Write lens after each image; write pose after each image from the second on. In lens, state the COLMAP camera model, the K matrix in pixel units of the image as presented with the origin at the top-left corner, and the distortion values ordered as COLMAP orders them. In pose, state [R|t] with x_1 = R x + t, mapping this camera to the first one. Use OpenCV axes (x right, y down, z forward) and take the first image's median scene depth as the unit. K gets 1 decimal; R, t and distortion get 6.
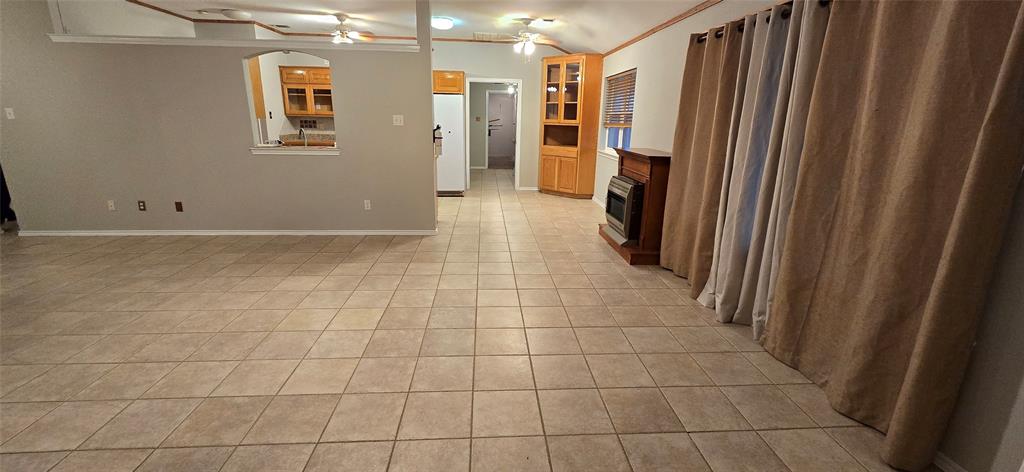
lens RADIAL K [[410.6, 0, 509.7], [0, 410.6, 225.5], [0, 0, 1]] dist [-0.000491, -0.000055]
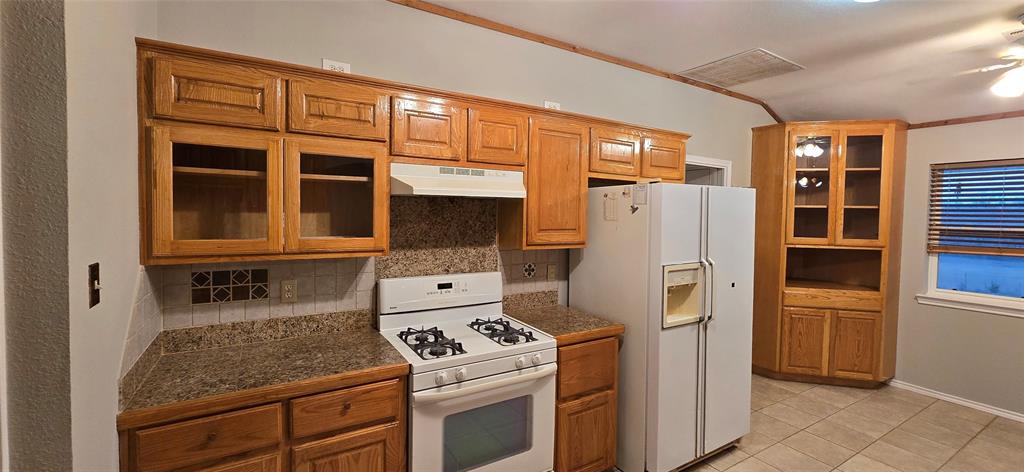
lens RADIAL K [[410.6, 0, 509.7], [0, 410.6, 225.5], [0, 0, 1]] dist [-0.000491, -0.000055]
pose [[0.890494, -0.020201, 0.454547, -0.479577], [0.118976, 0.974593, -0.189770, -0.227548], [-0.439165, 0.223069, 0.870273, 0.737240]]
